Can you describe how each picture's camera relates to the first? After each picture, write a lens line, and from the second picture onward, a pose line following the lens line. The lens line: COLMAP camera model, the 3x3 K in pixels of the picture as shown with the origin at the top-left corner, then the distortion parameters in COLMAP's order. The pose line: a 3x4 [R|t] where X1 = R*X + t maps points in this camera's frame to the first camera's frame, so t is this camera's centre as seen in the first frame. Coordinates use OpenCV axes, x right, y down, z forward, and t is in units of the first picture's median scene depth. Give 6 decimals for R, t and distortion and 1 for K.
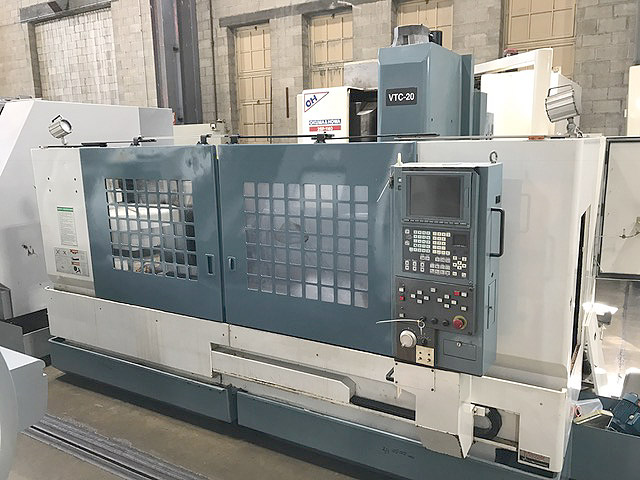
lens RADIAL K [[530.9, 0, 324.6], [0, 530.9, 230.5], [0, 0, 1]] dist [0.023443, -0.027671]
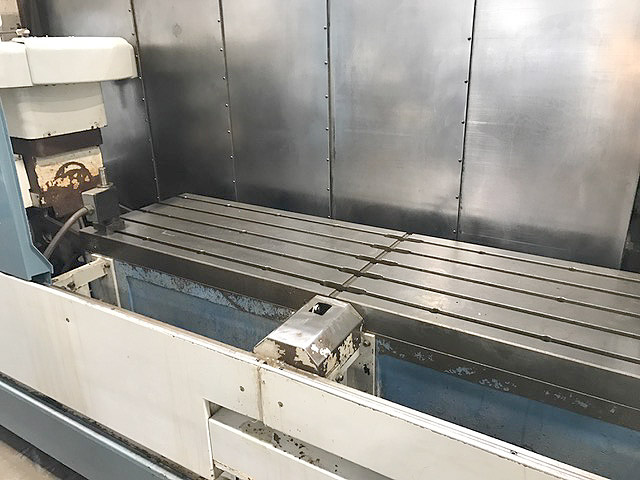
lens RADIAL K [[530.9, 0, 325.2], [0, 530.9, 239.4], [0, 0, 1]] dist [0.023443, -0.027671]
pose [[0.999889, 0.008811, -0.012048, -0.112730], [-0.006197, 0.979383, 0.201916, 0.029593], [0.013579, -0.201818, 0.979329, 0.579749]]
